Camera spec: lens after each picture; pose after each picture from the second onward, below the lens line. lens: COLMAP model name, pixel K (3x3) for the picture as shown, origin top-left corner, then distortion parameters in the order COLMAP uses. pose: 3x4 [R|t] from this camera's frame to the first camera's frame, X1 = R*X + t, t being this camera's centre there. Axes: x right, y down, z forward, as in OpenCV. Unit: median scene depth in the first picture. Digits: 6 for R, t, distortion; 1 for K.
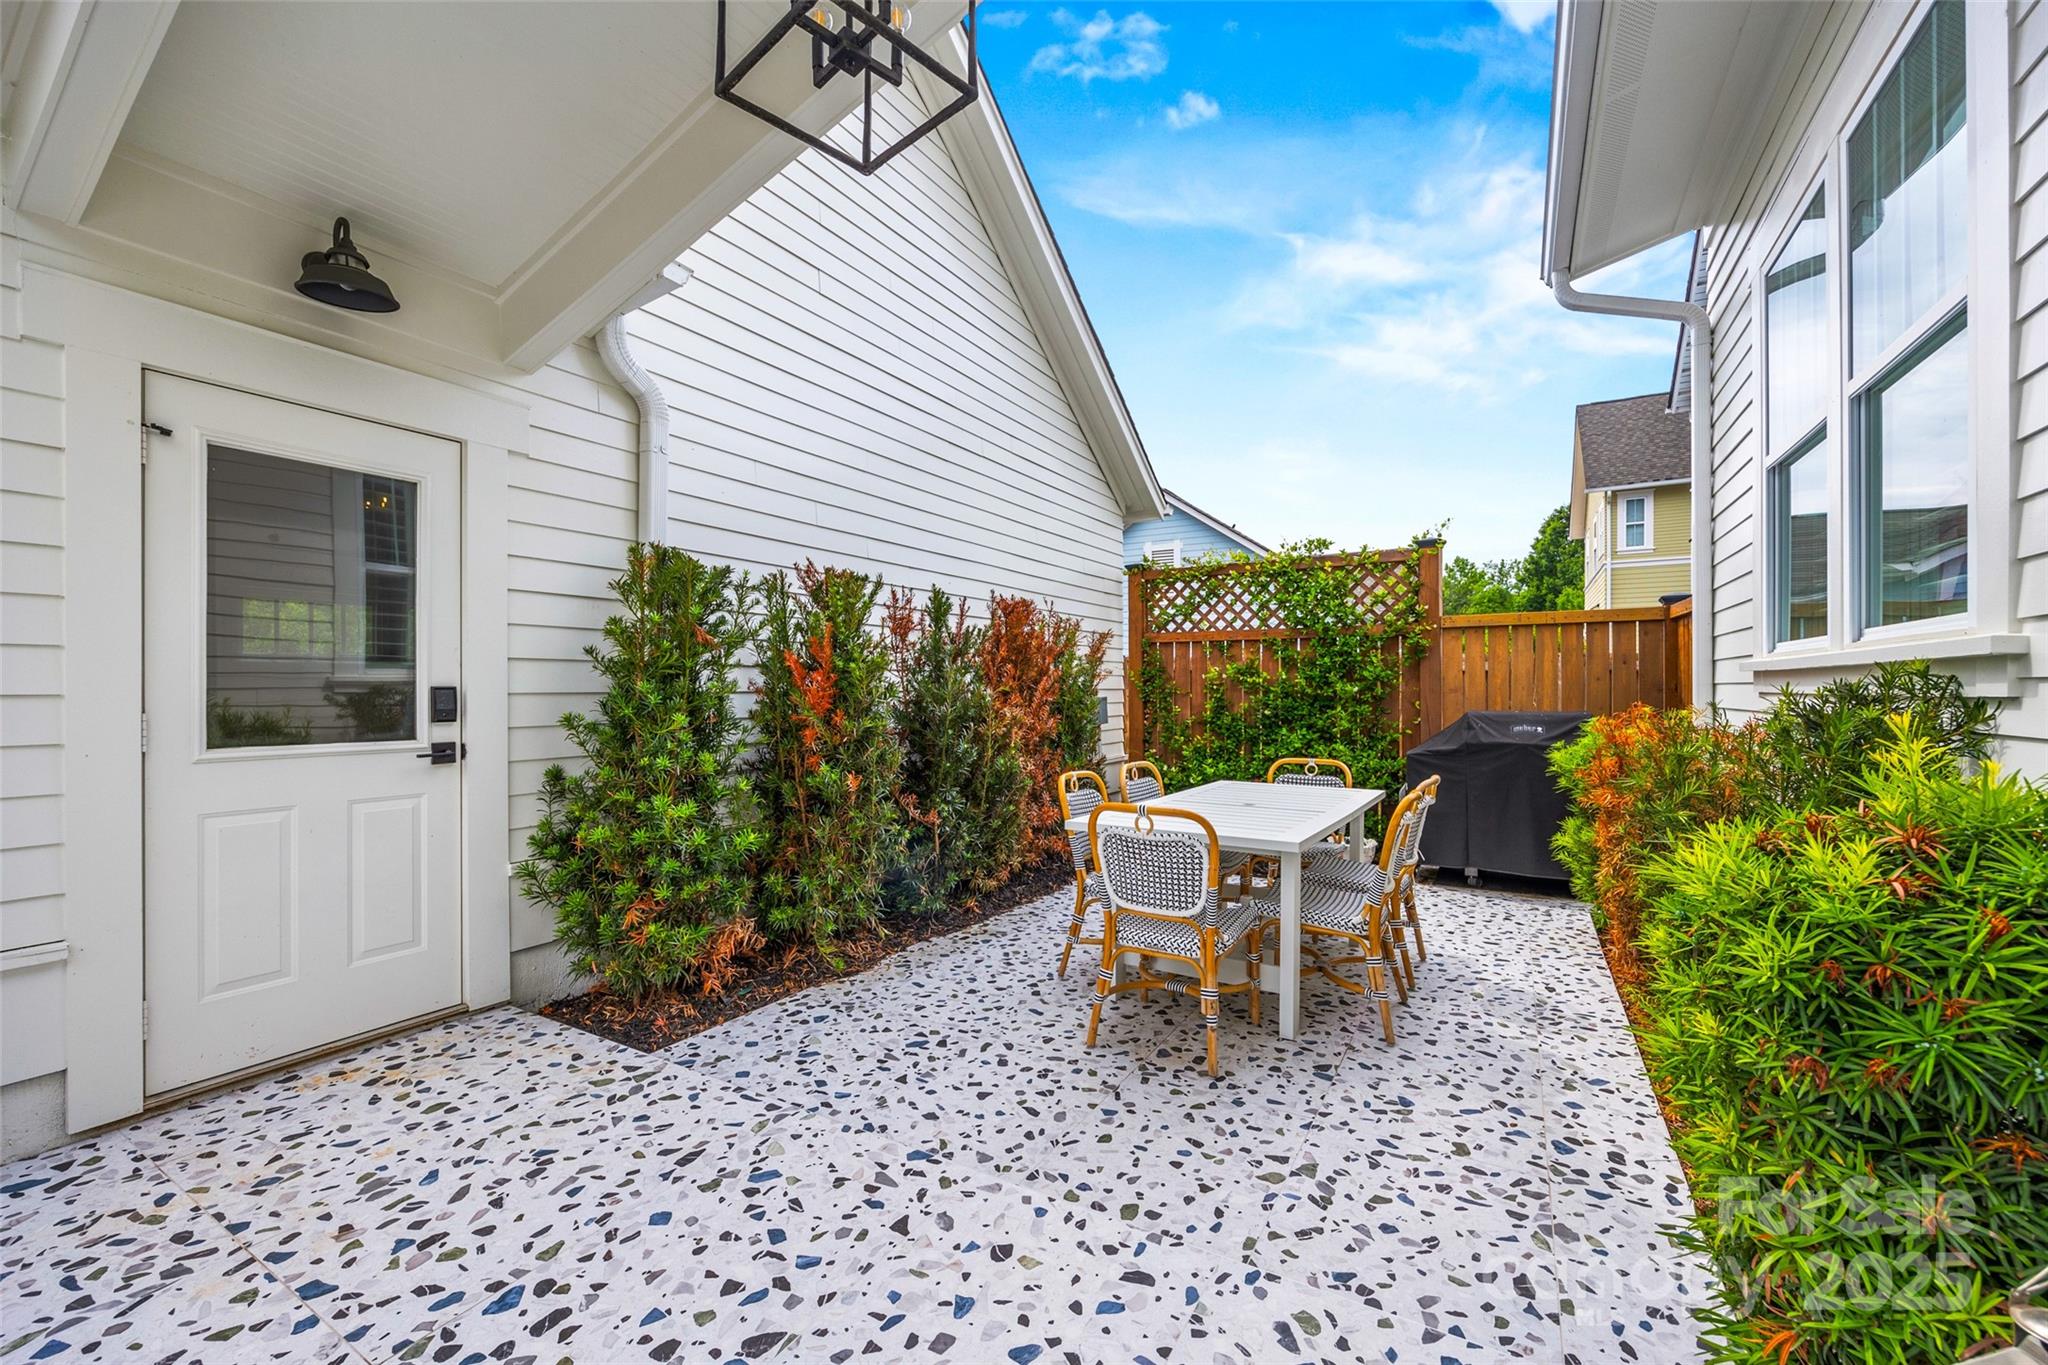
lens RADIAL K [[826.4, 0, 1030.2], [0, 826.4, 685.3], [0, 0, 1]] dist [-0.003944, 0.000472]
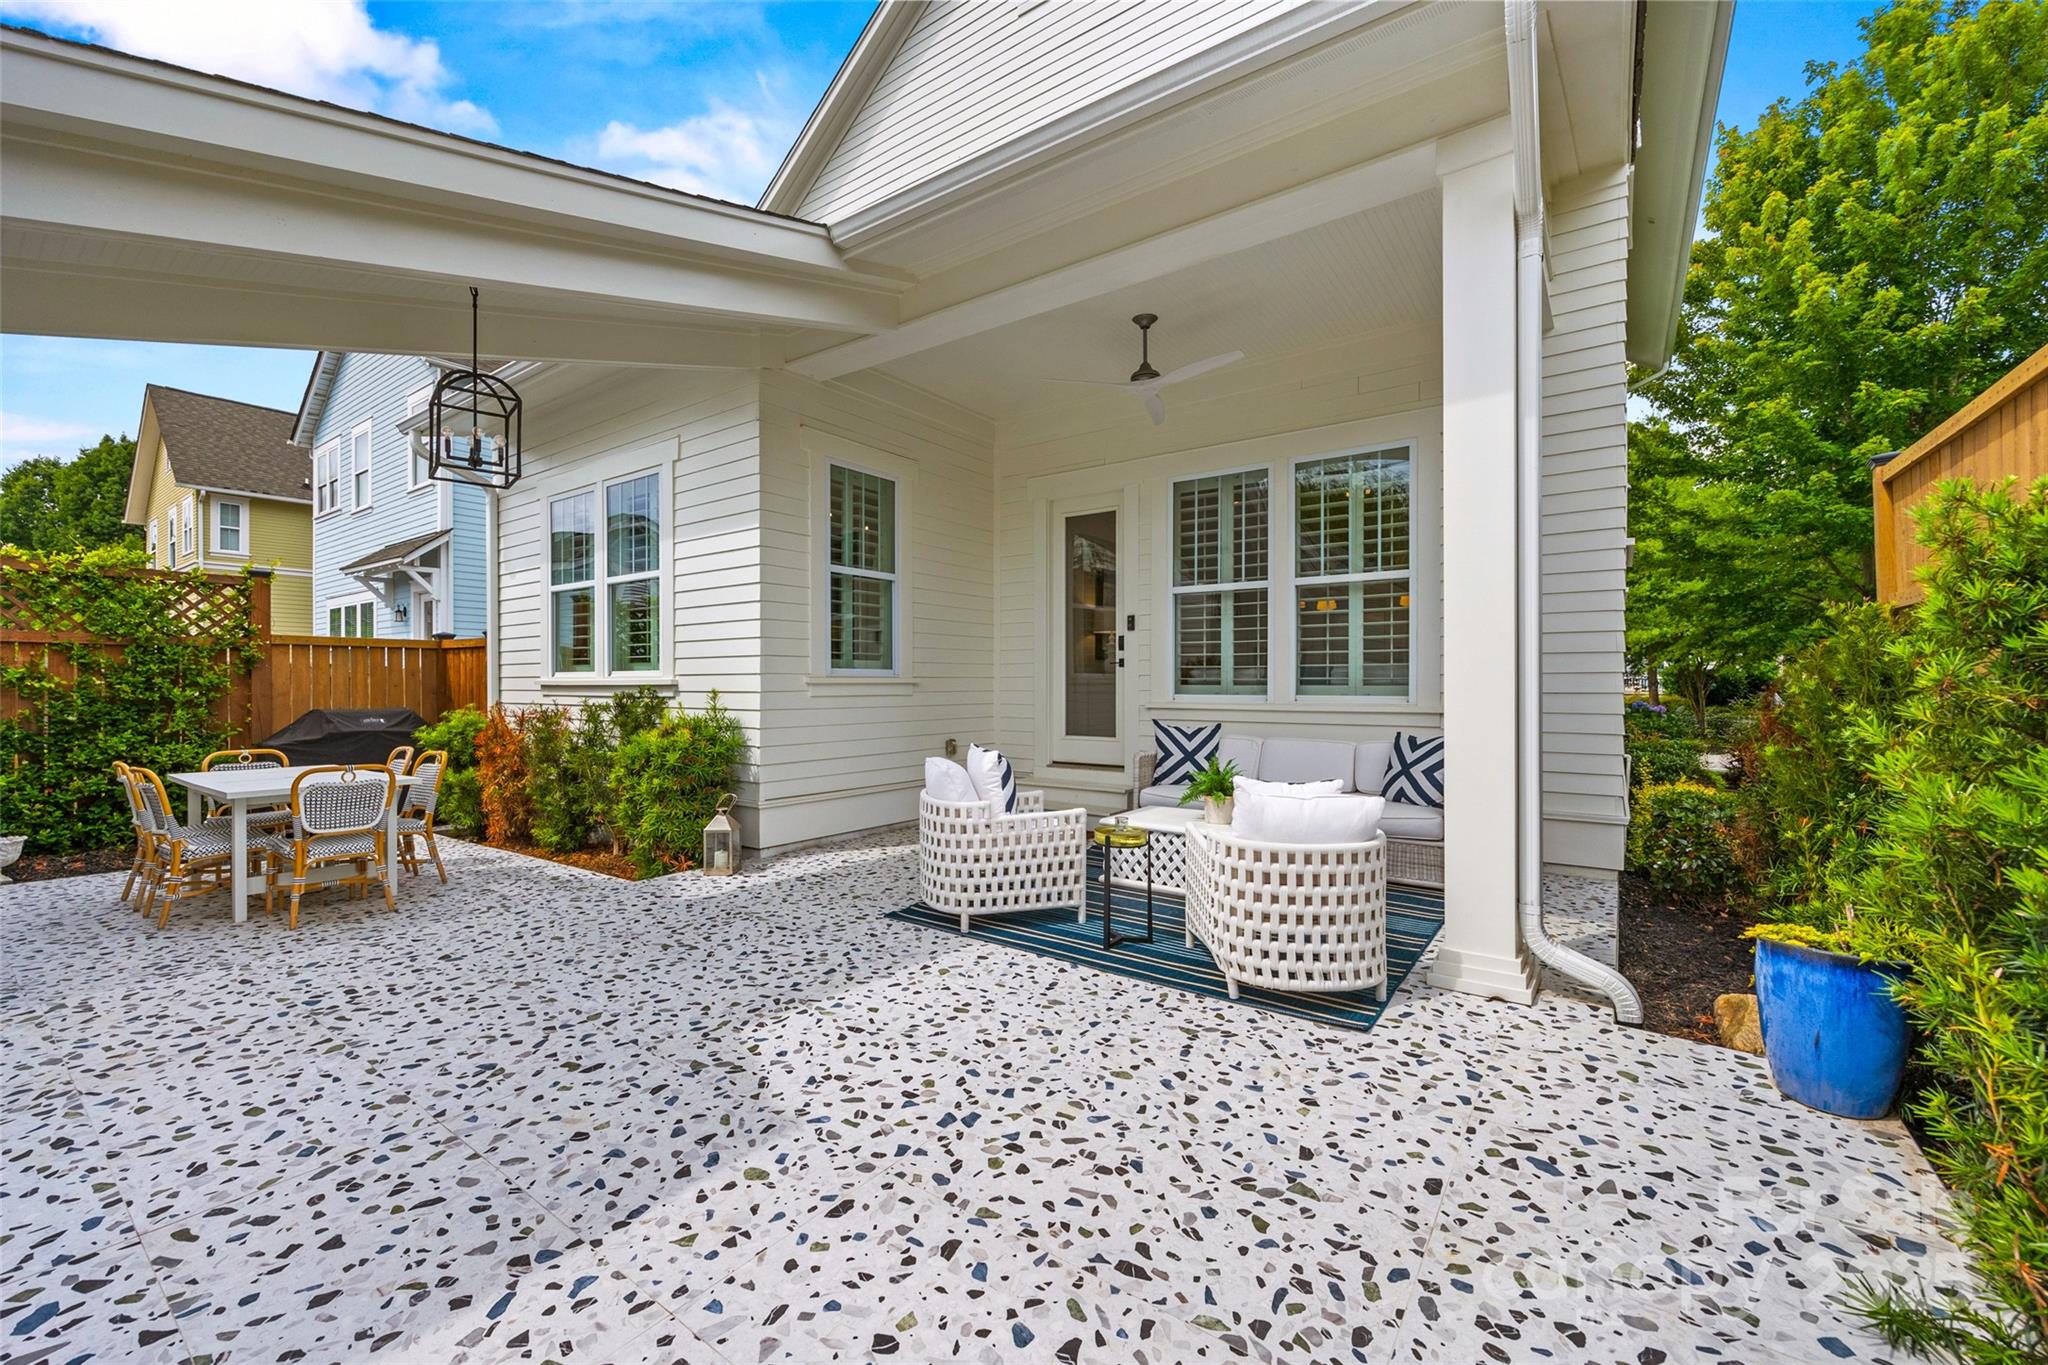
lens RADIAL K [[826.4, 0, 1014.6], [0, 826.4, 684.4], [0, 0, 1]] dist [-0.003944, 0.000472]
pose [[0.098443, 0.004062, 0.995134, -0.601461], [-0.004021, 0.999985, -0.003684, -0.008554], [-0.995135, -0.003638, 0.098458, -0.222282]]
